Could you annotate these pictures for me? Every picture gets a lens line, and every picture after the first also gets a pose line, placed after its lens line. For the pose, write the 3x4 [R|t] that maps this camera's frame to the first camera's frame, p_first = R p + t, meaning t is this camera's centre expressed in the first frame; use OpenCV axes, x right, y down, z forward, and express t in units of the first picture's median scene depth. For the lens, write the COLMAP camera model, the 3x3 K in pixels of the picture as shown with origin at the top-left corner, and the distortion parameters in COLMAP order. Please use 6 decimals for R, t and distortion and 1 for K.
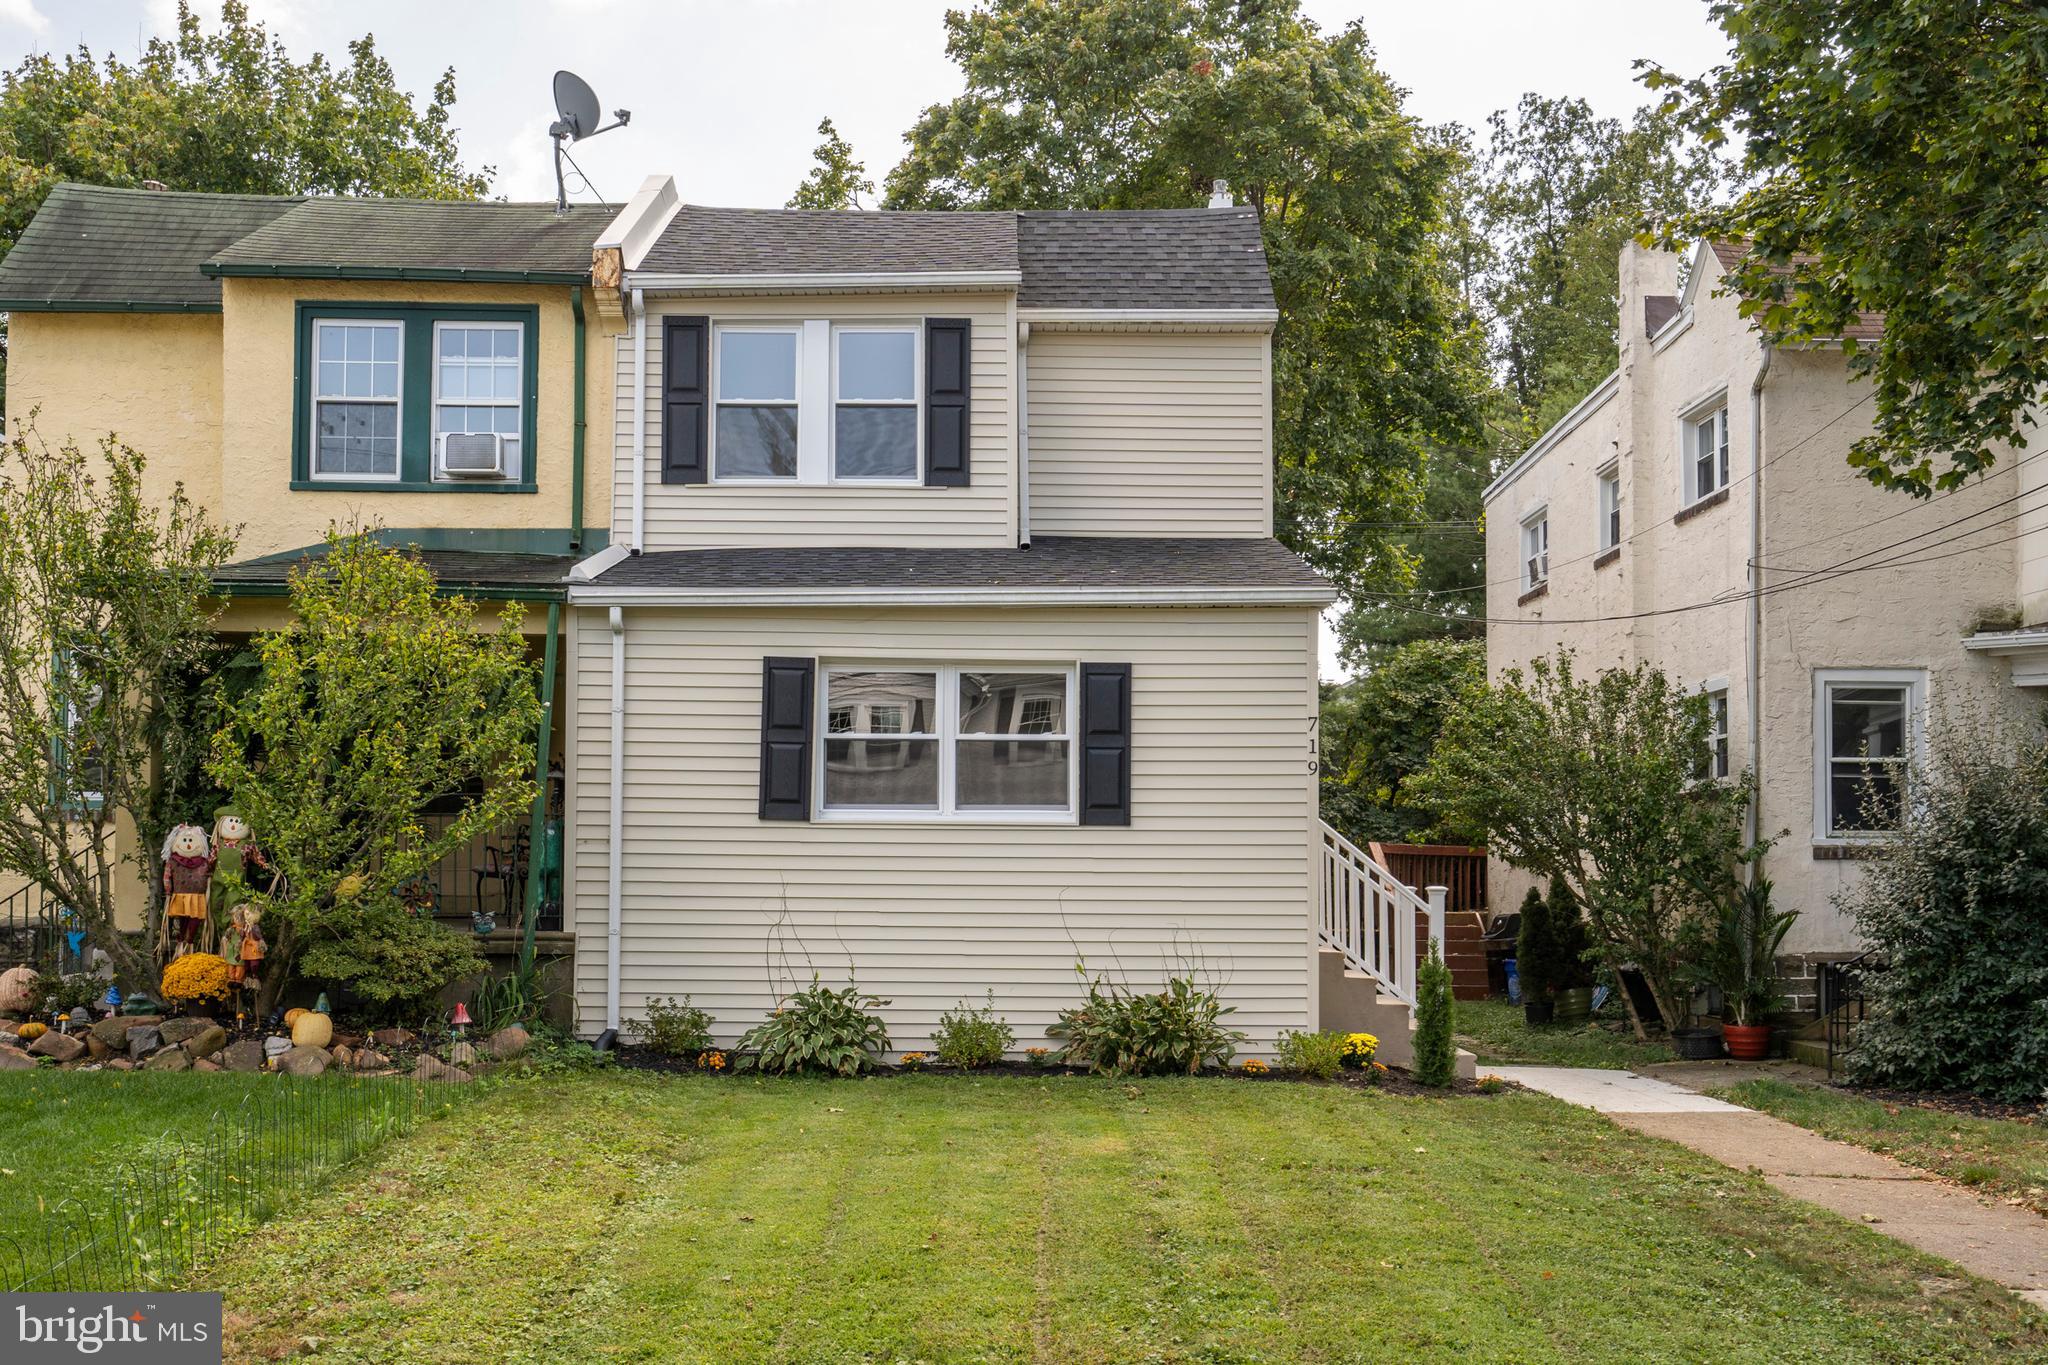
lens RADIAL K [[2075.9, 0, 1030.6], [0, 2075.9, 697.0], [0, 0, 1]] dist [0.004507, 0.000000]
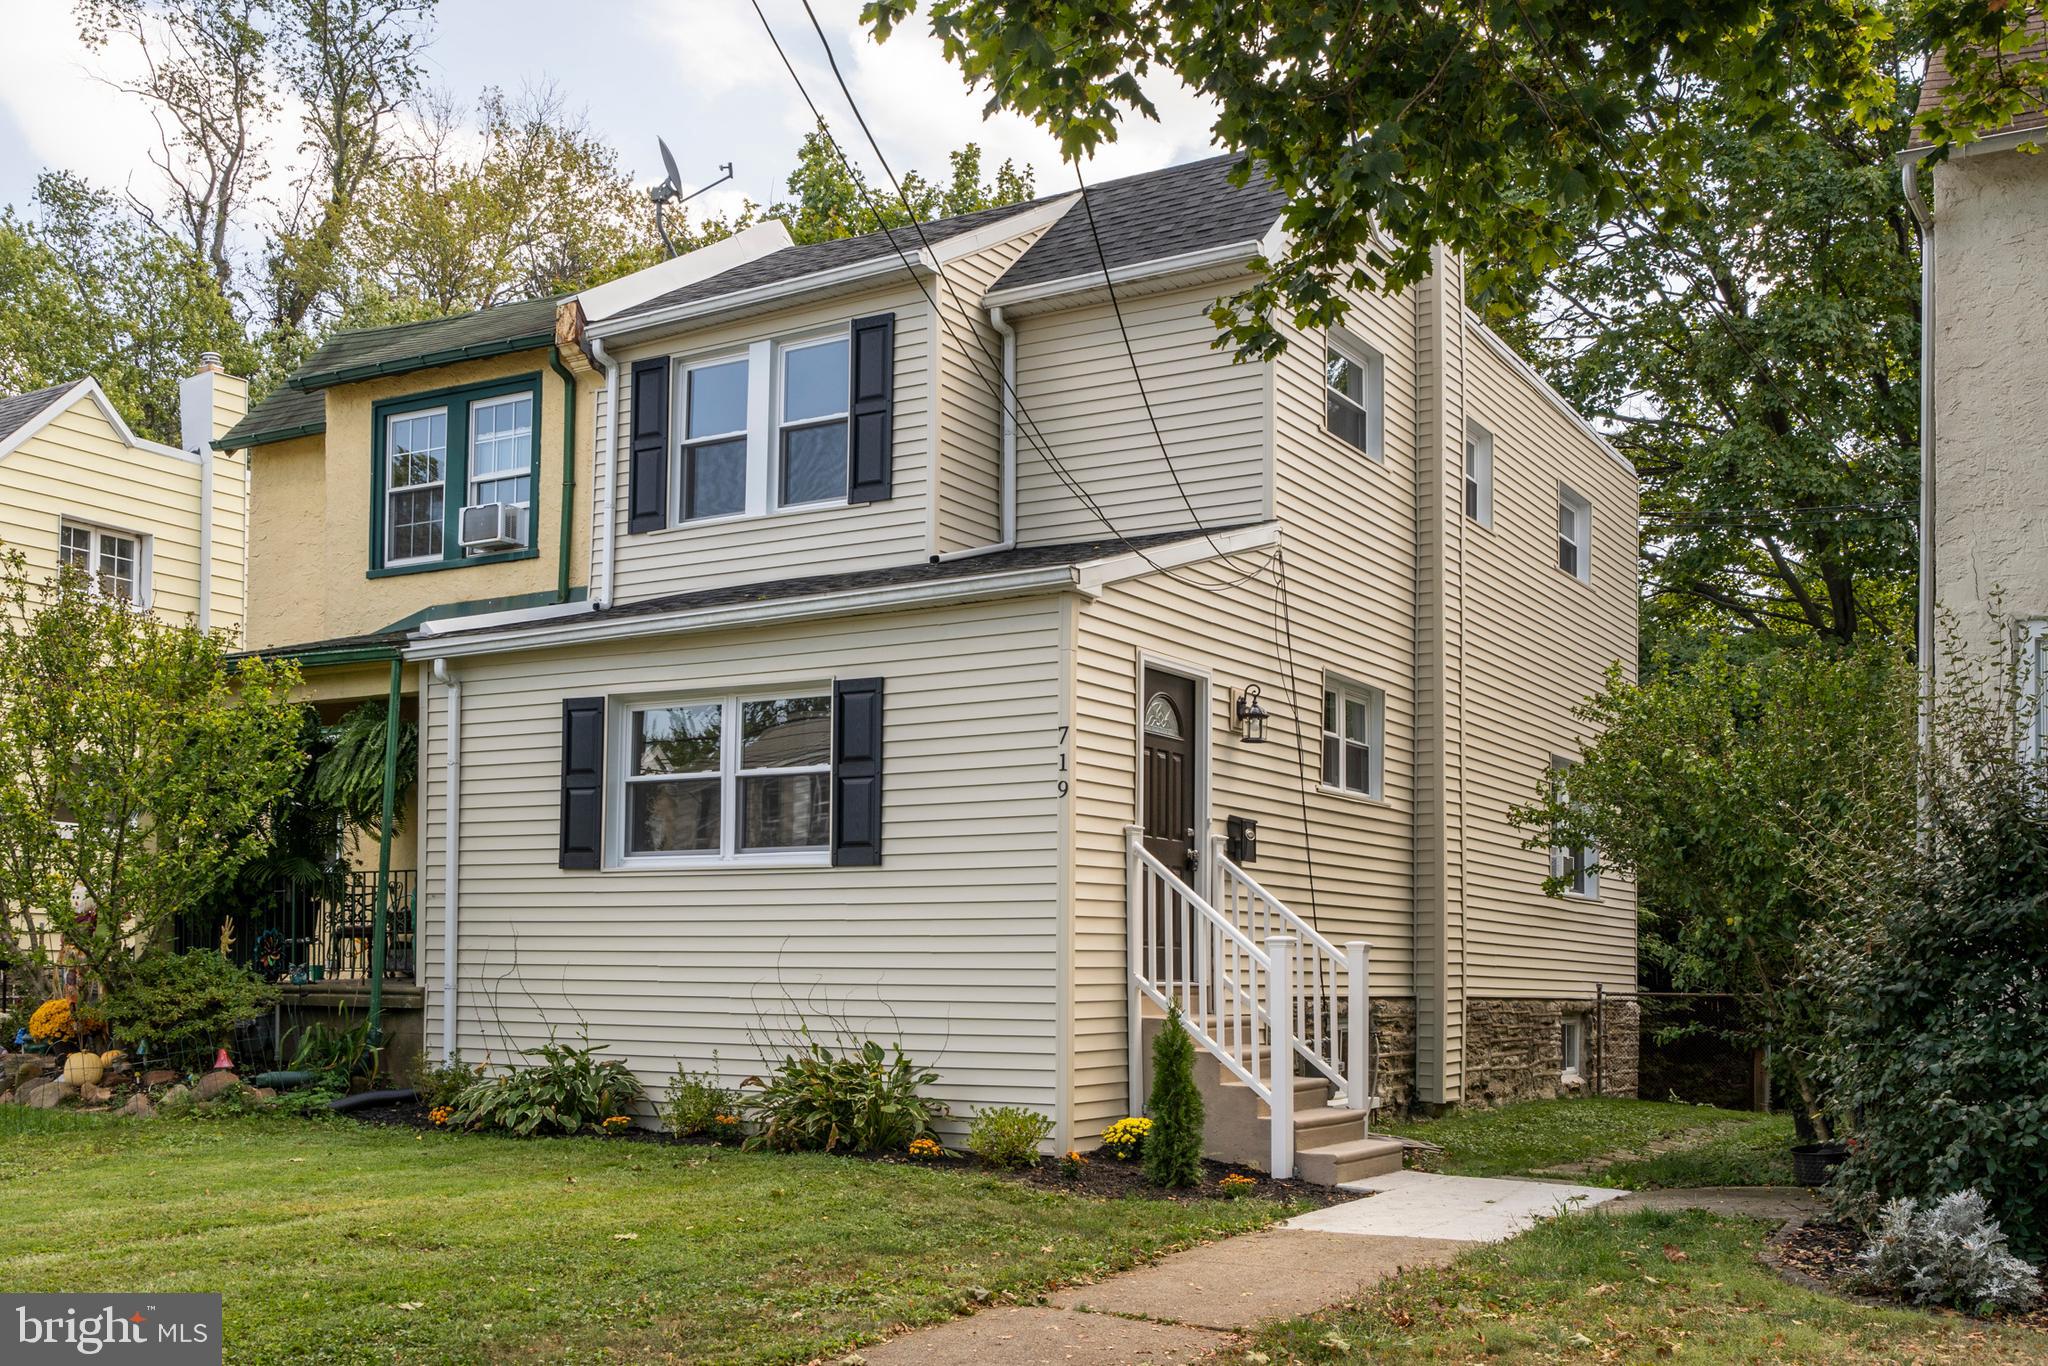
lens RADIAL K [[2075.9, 0, 1005.4], [0, 2075.9, 833.9], [0, 0, 1]] dist [0.004507, 0.000000]
pose [[0.846366, -0.035022, -0.531449, 0.541935], [0.042030, 0.999116, 0.001094, 0.049250], [0.530941, -0.023263, 0.847090, 0.294816]]
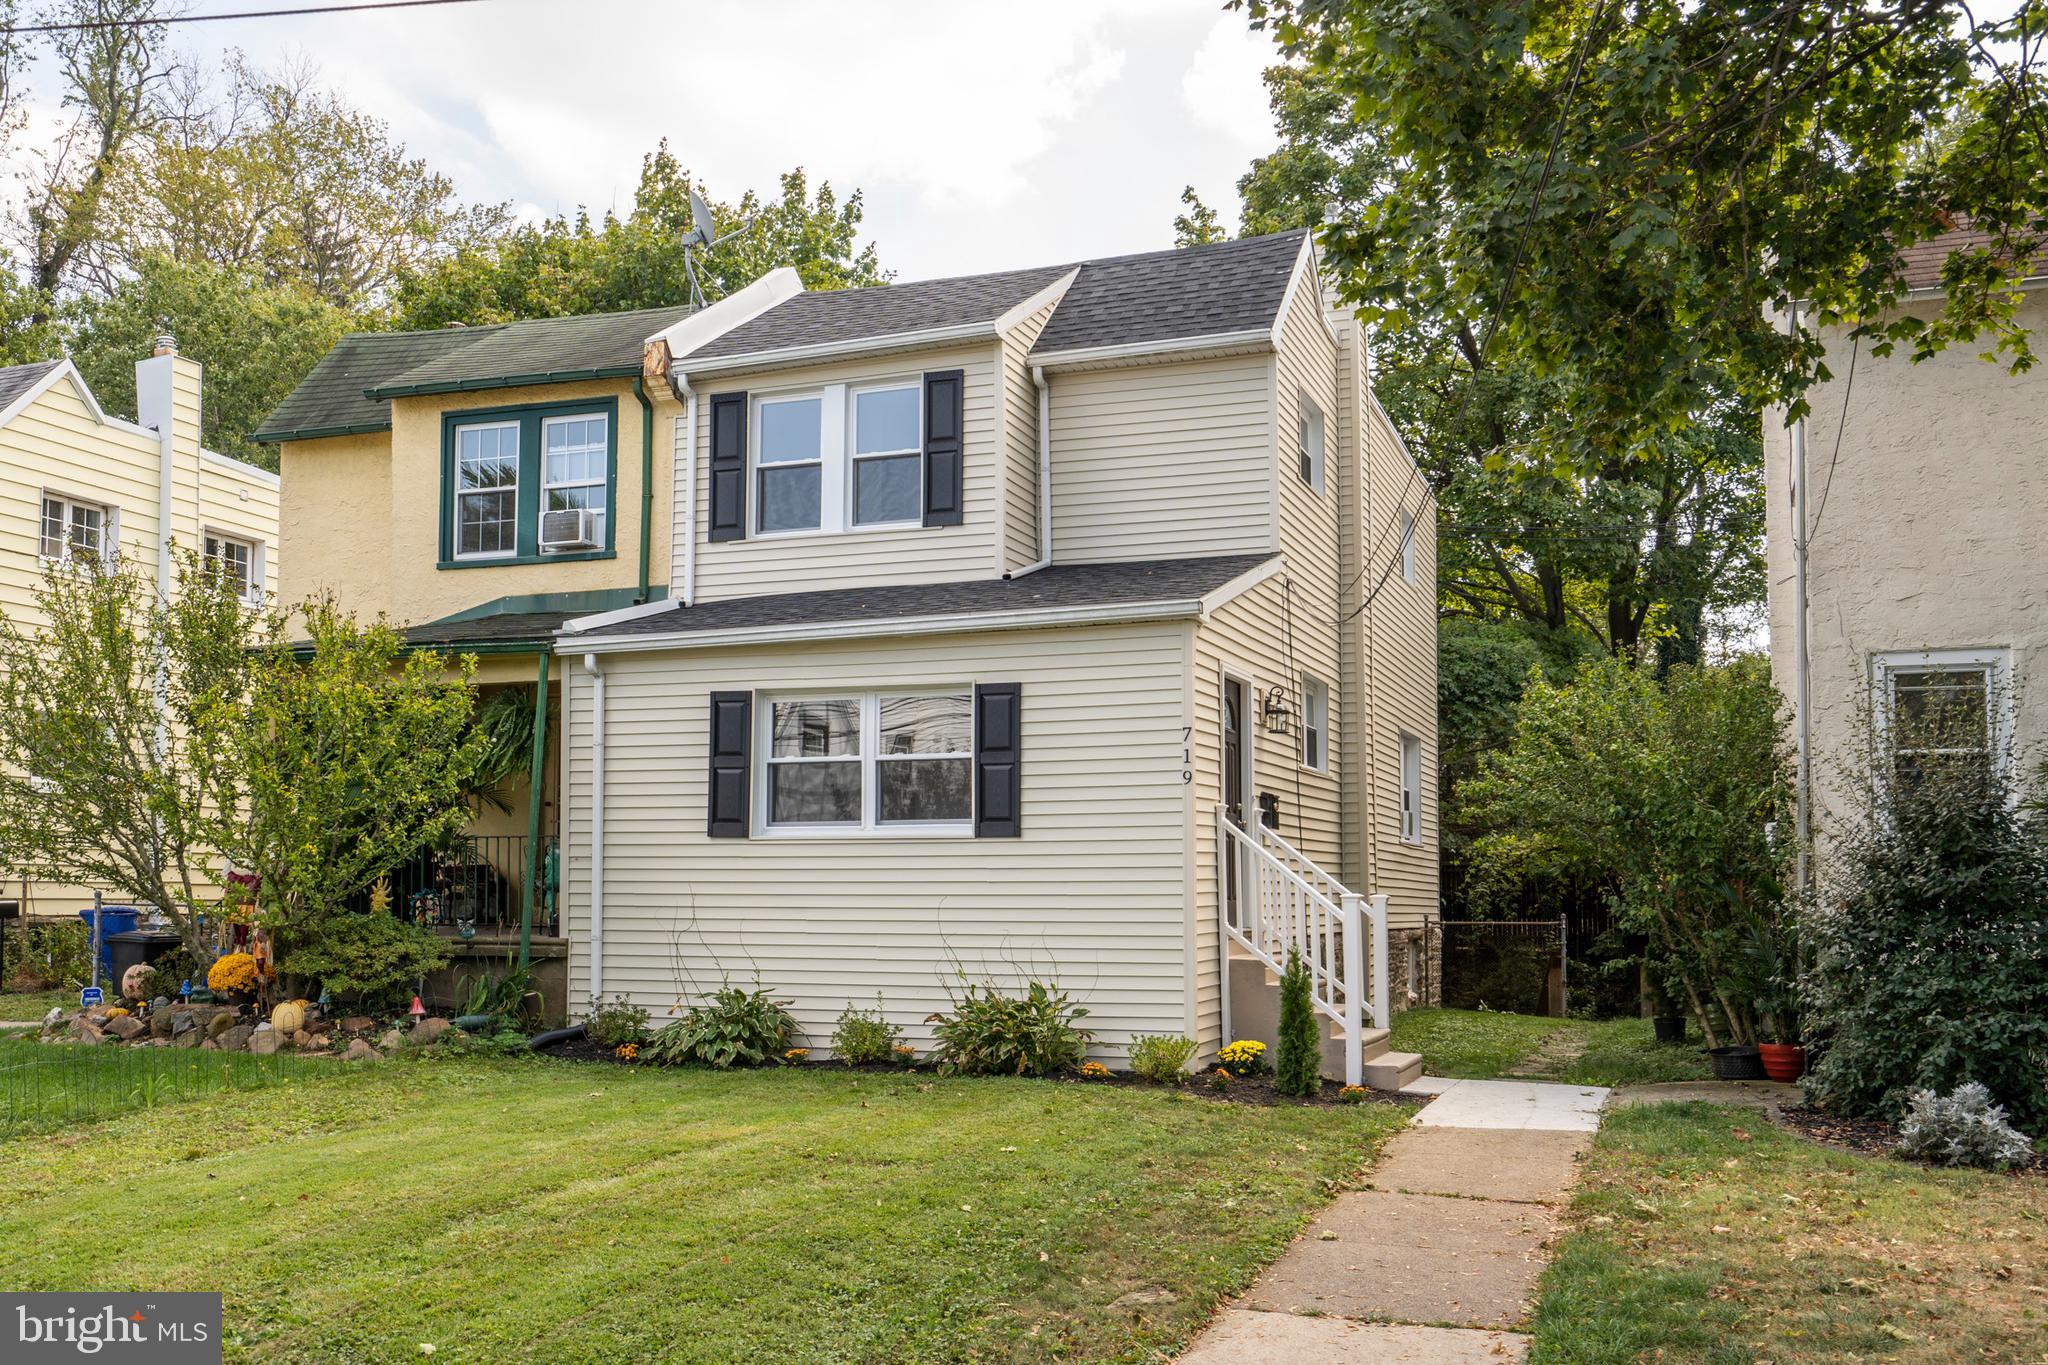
lens RADIAL K [[1928.9, 0, 1020.9], [0, 1928.9, 693.5], [0, 0, 1]] dist [0.006808, 0.000000]
pose [[0.933609, -0.043295, -0.355669, 0.393032], [0.036838, 0.999011, -0.024911, 0.013496], [0.356395, 0.010155, 0.934280, 0.086437]]
